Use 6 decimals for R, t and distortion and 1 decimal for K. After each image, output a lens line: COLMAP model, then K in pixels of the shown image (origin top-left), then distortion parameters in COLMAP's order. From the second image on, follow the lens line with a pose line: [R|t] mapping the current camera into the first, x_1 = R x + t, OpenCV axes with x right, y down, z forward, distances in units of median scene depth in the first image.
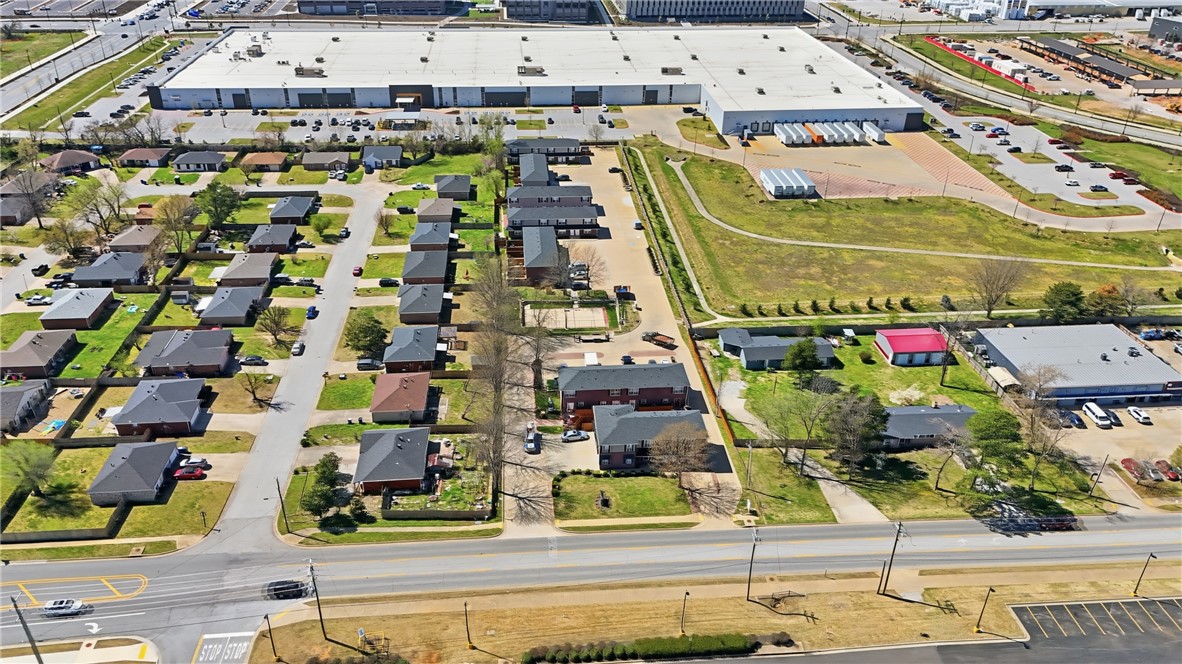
lens RADIAL K [[877.8, 0, 592.2], [0, 877.8, 336.3], [0, 0, 1]] dist [0.062276, -0.046833]
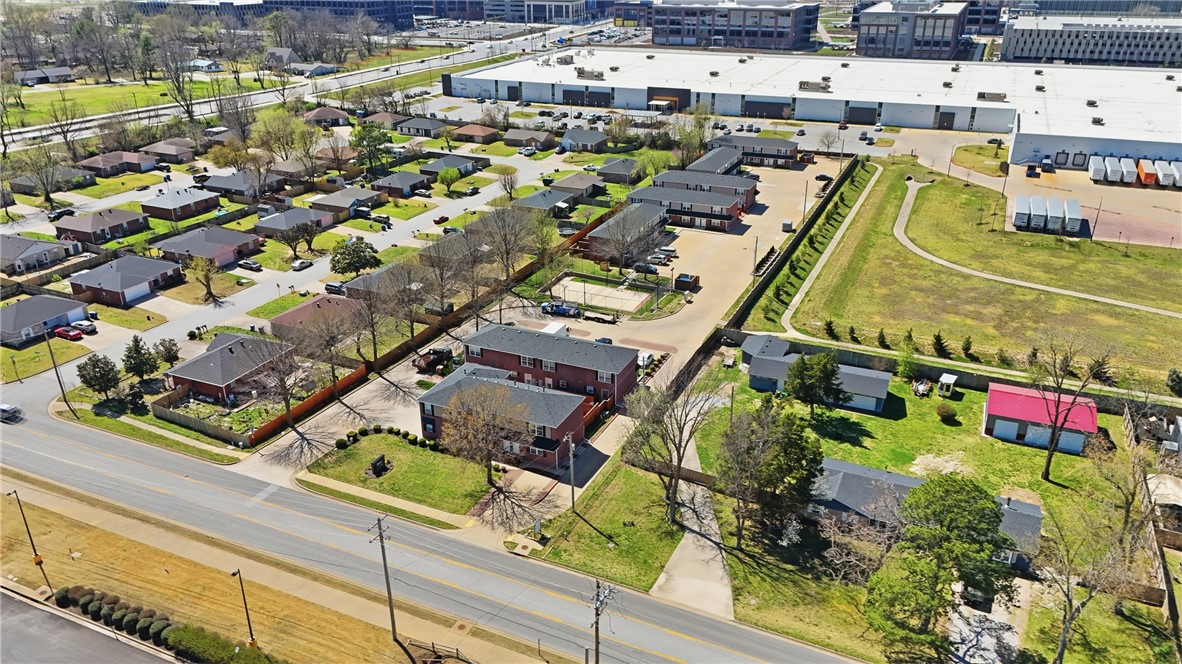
lens RADIAL K [[877.8, 0, 589.1], [0, 877.8, 328.7], [0, 0, 1]] dist [0.062276, -0.046833]
pose [[0.869283, 0.182071, -0.459562, 0.253770], [-0.228297, 0.972478, -0.046553, 0.036208], [0.438438, 0.145384, 0.886925, 0.213114]]
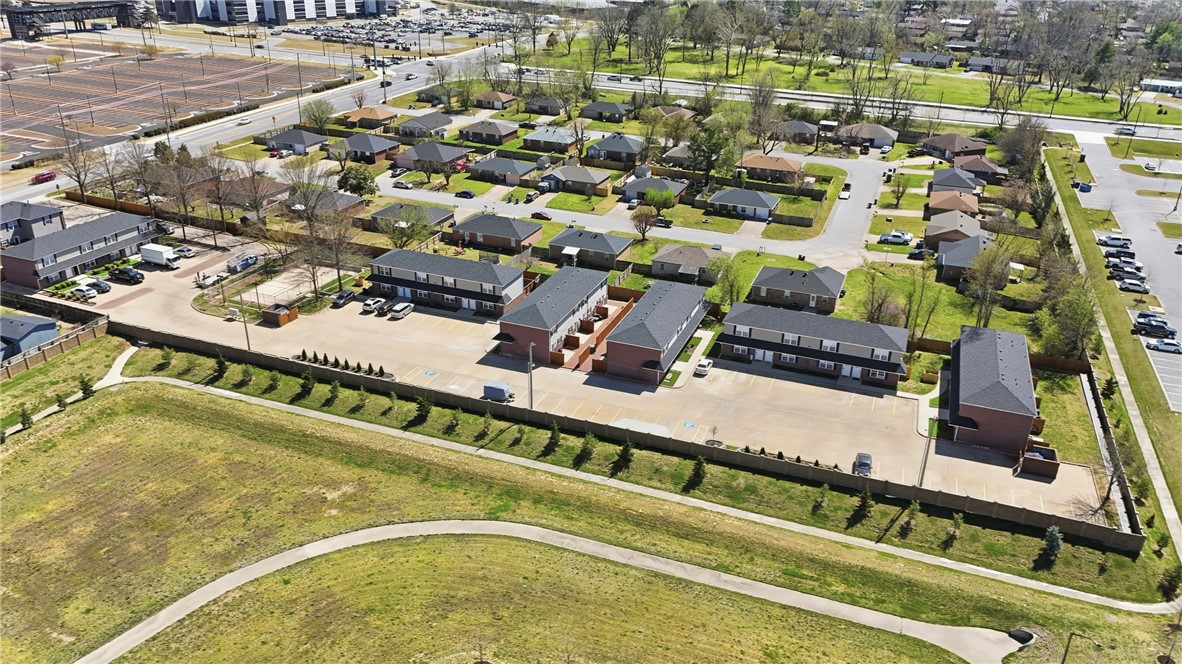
lens RADIAL K [[877.8, 0, 590.6], [0, 877.8, 334.3], [0, 0, 1]] dist [0.062276, -0.046833]
pose [[-0.449472, 0.349256, -0.822189, 0.367939], [-0.461959, 0.696894, 0.548574, -0.392335], [0.764571, 0.626386, -0.151892, 0.998872]]
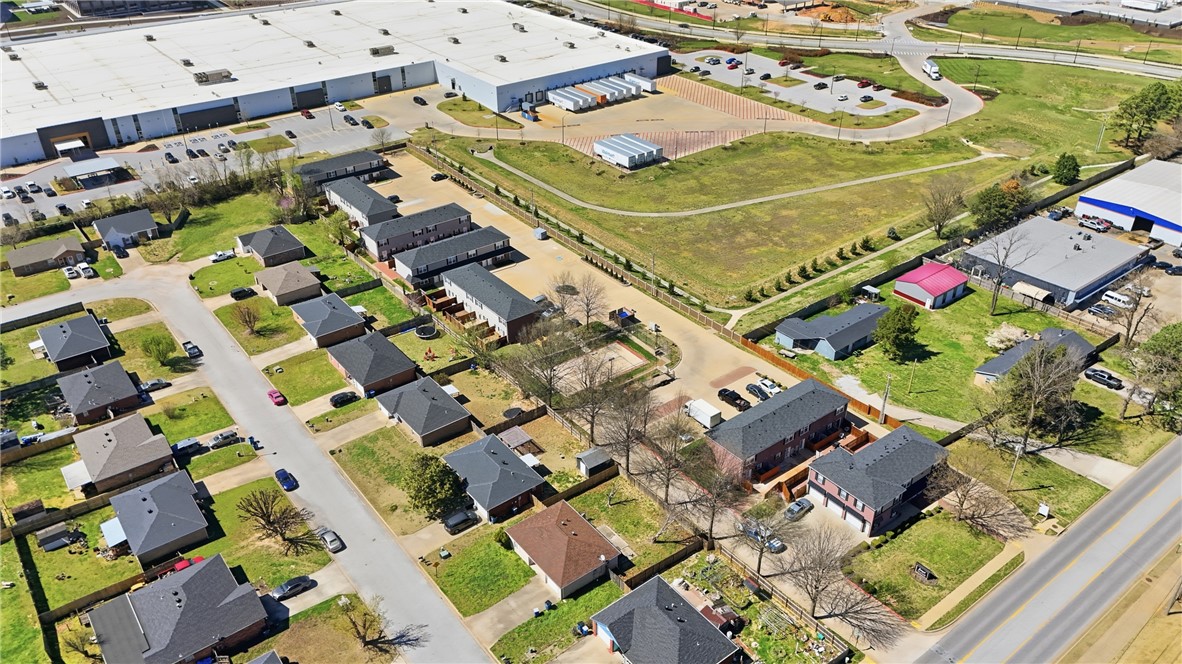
lens RADIAL K [[877.8, 0, 594.8], [0, 877.8, 336.4], [0, 0, 1]] dist [0.062276, -0.046833]
pose [[0.842065, -0.297021, 0.450227, -0.285736], [0.278429, 0.954274, 0.108799, -0.101577], [-0.461956, 0.033741, 0.886261, 0.214871]]
